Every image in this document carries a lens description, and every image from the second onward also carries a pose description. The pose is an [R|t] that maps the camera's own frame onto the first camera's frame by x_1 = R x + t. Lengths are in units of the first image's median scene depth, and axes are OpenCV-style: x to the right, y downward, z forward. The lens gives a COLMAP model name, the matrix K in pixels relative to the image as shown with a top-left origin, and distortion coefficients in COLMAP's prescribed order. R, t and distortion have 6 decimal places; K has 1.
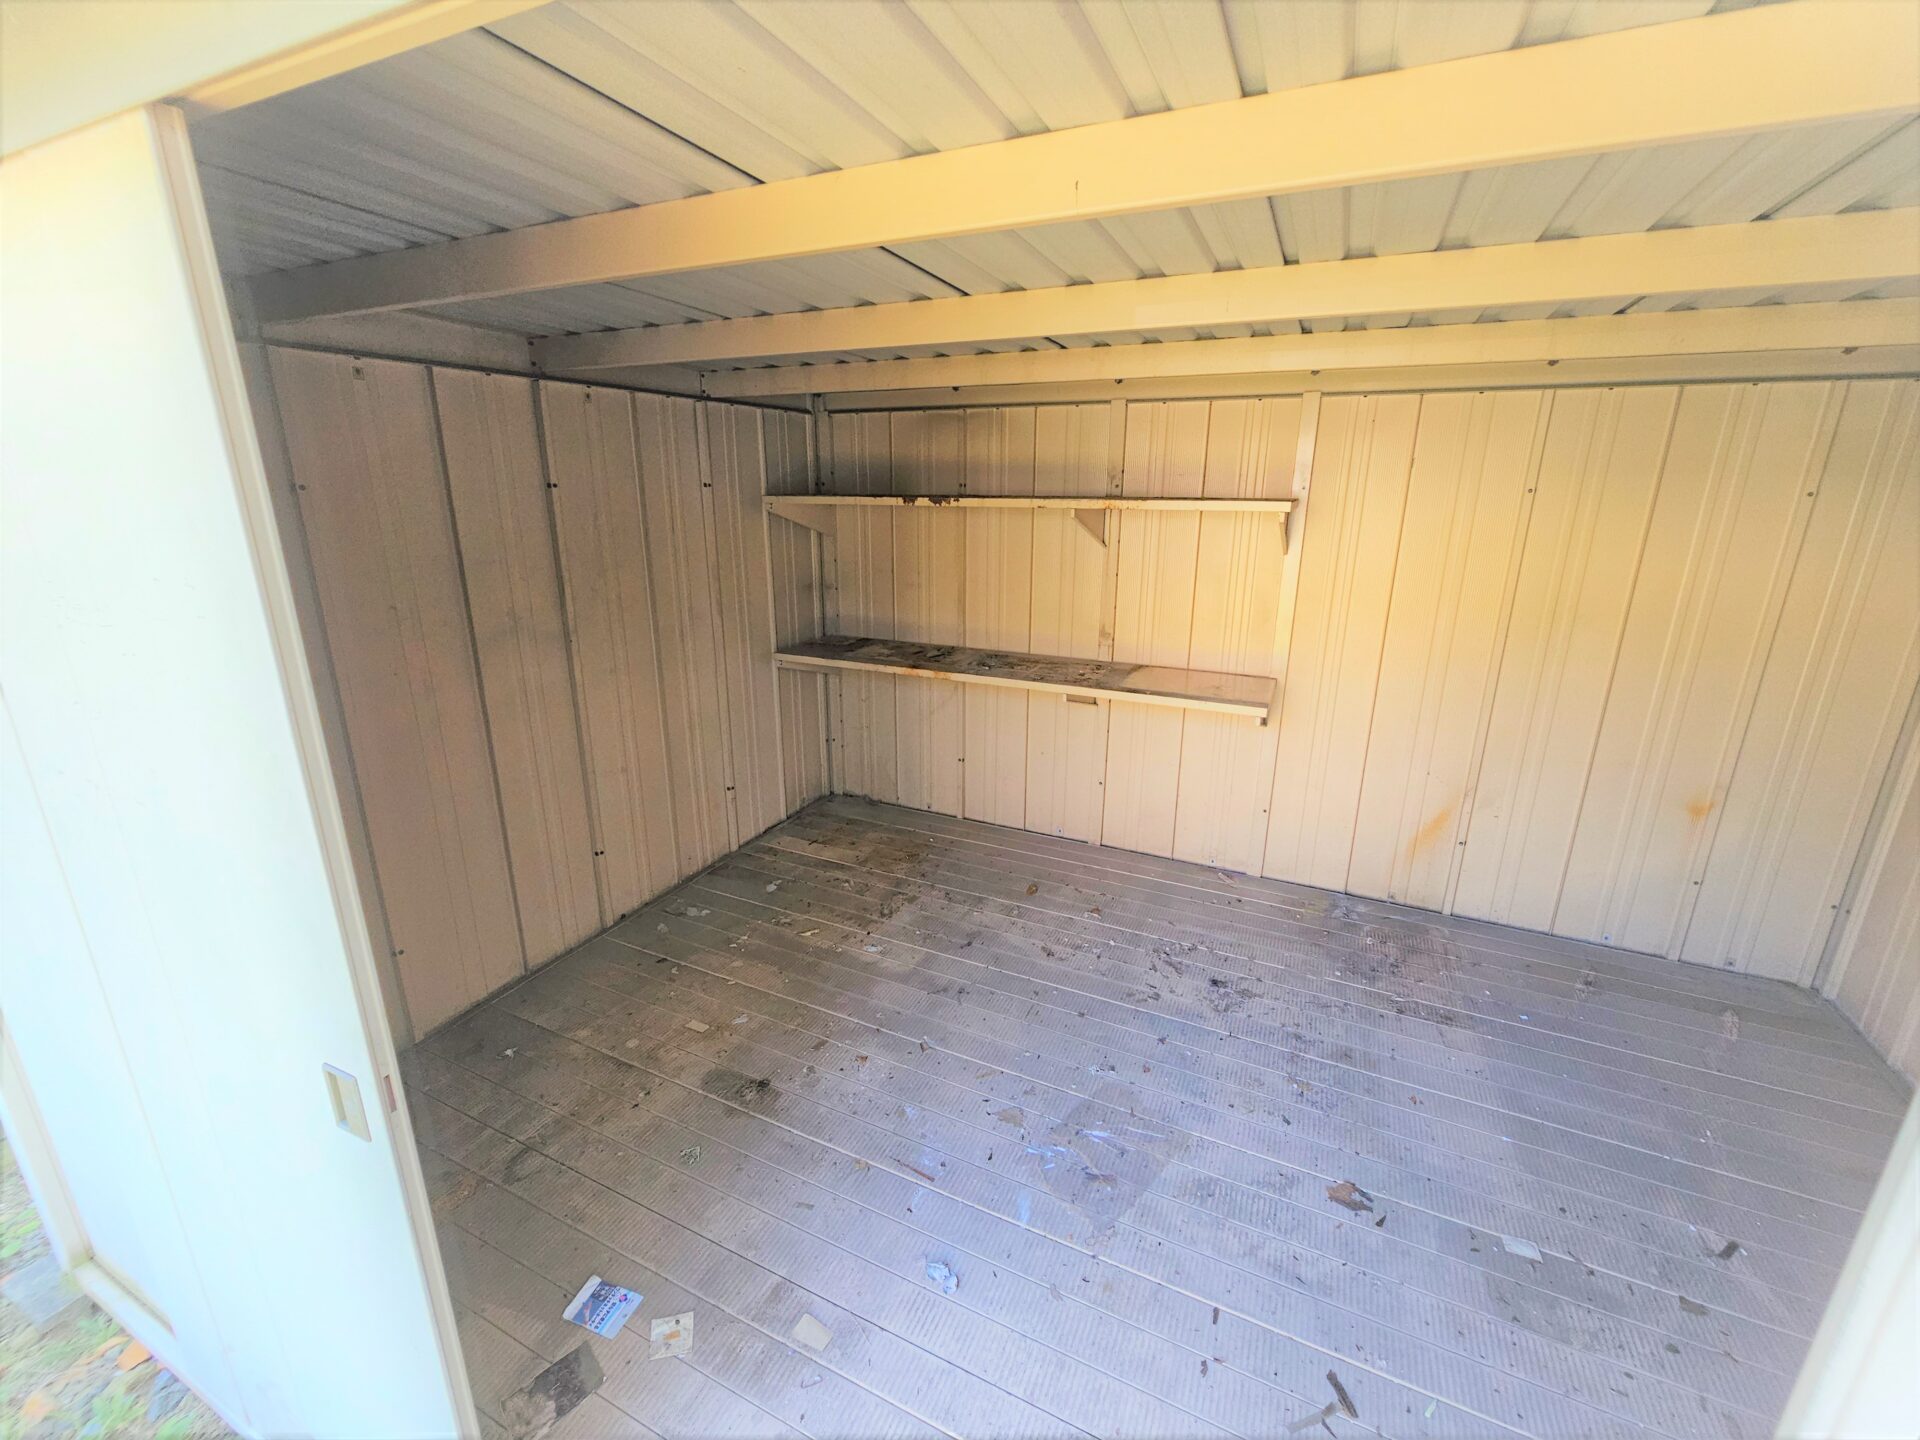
lens RADIAL K [[800.4, 0, 962.7], [0, 800.4, 711.4], [0, 0, 1]] dist [0.000434, 0.000011]
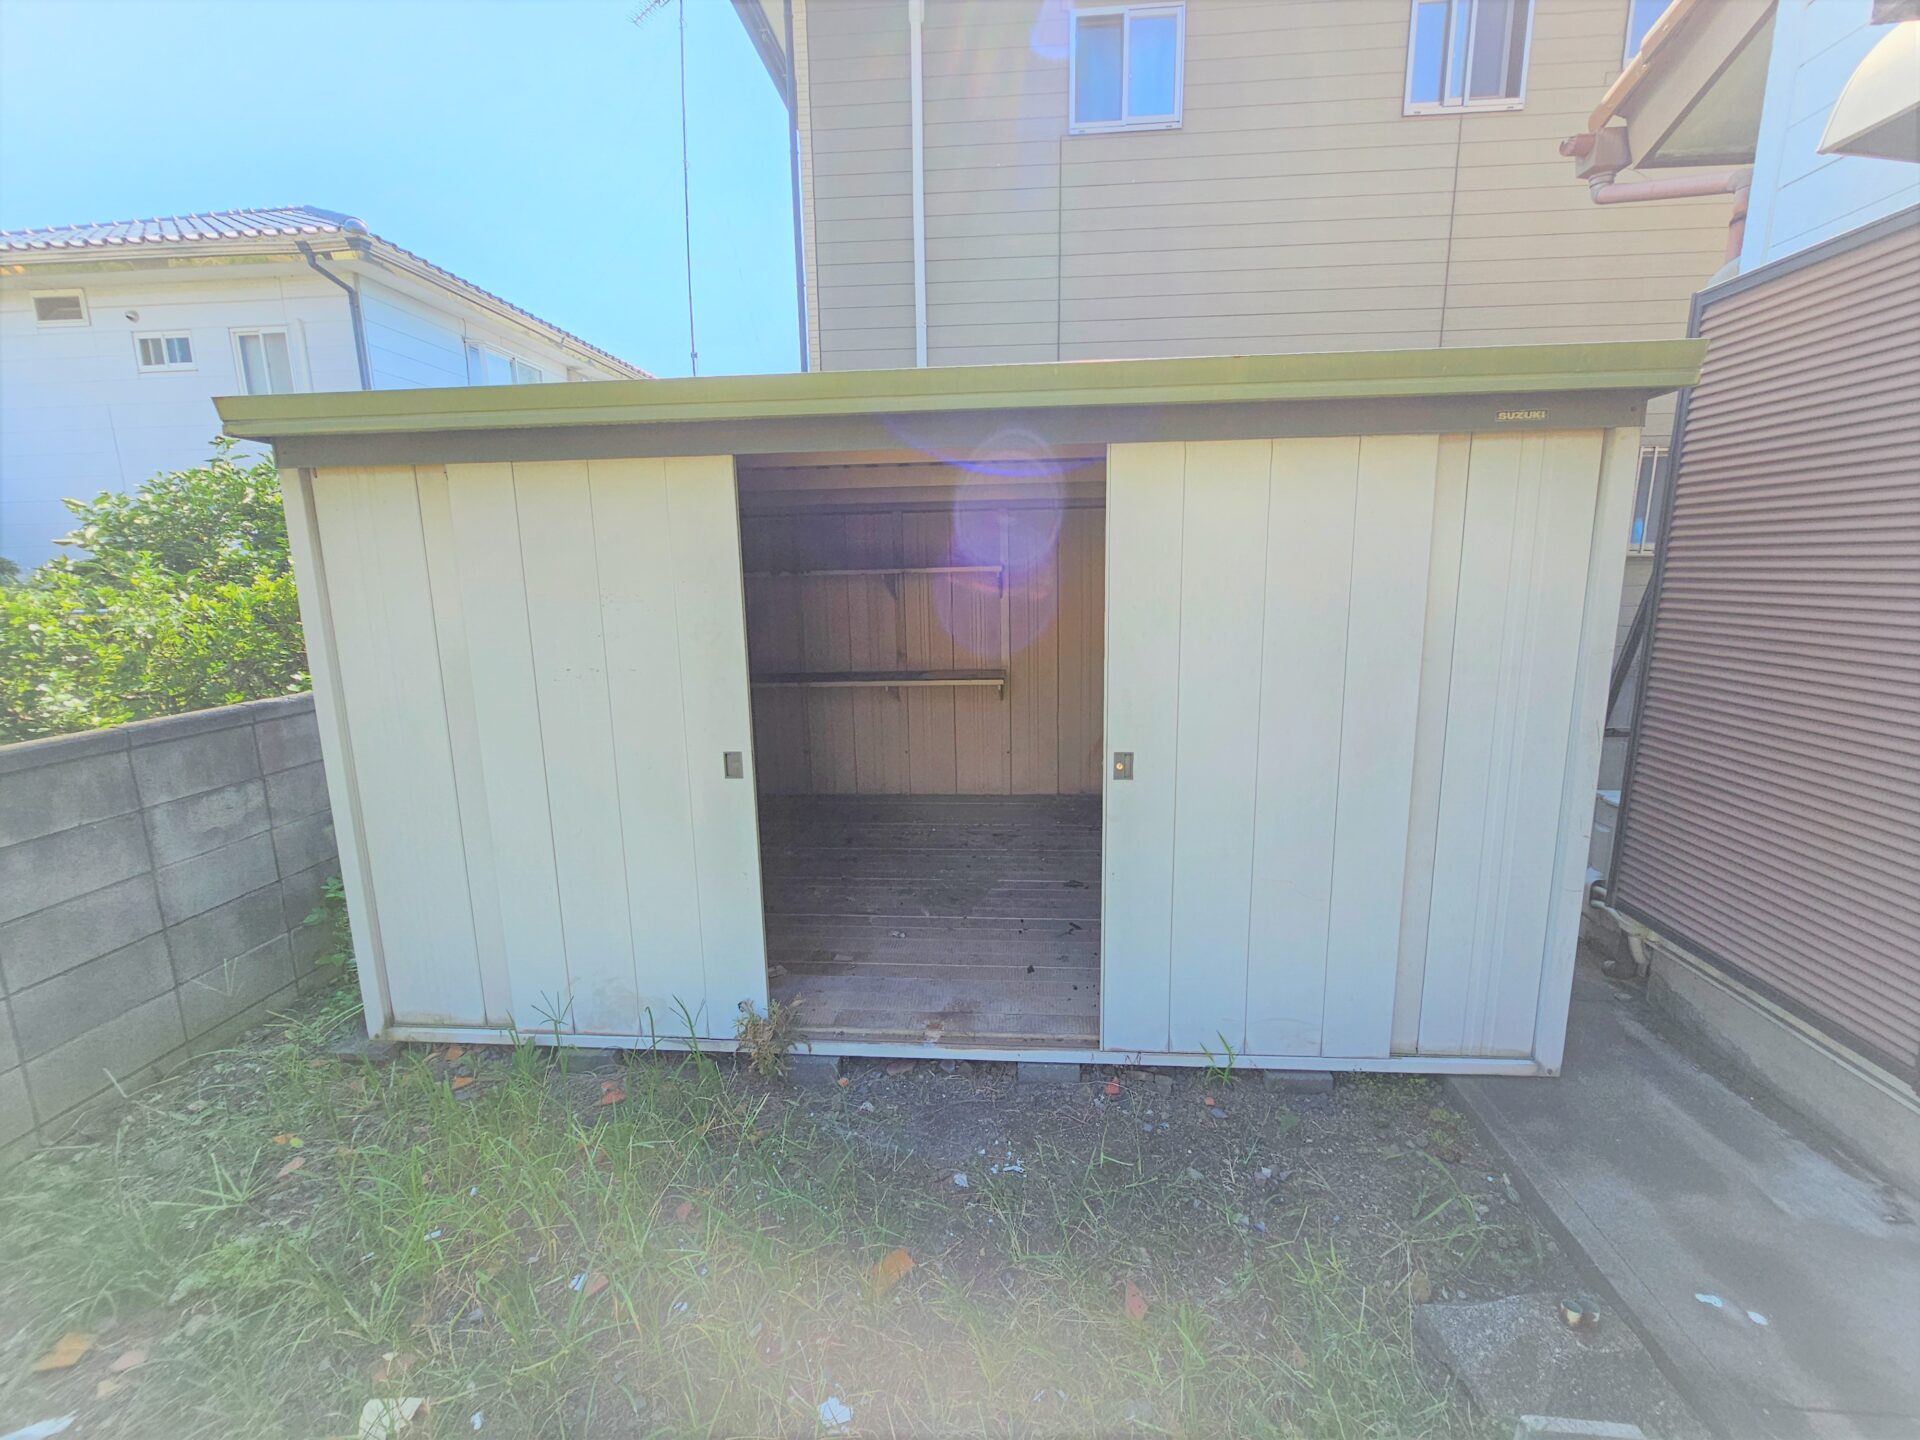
lens RADIAL K [[800.4, 0, 962.7], [0, 800.4, 711.4], [0, 0, 1]] dist [0.000434, 0.000011]
pose [[0.937655, -0.081069, 0.337982, -0.274672], [0.117353, 0.989156, -0.088309, 0.186459], [-0.327157, 0.122467, 0.937001, -0.554581]]
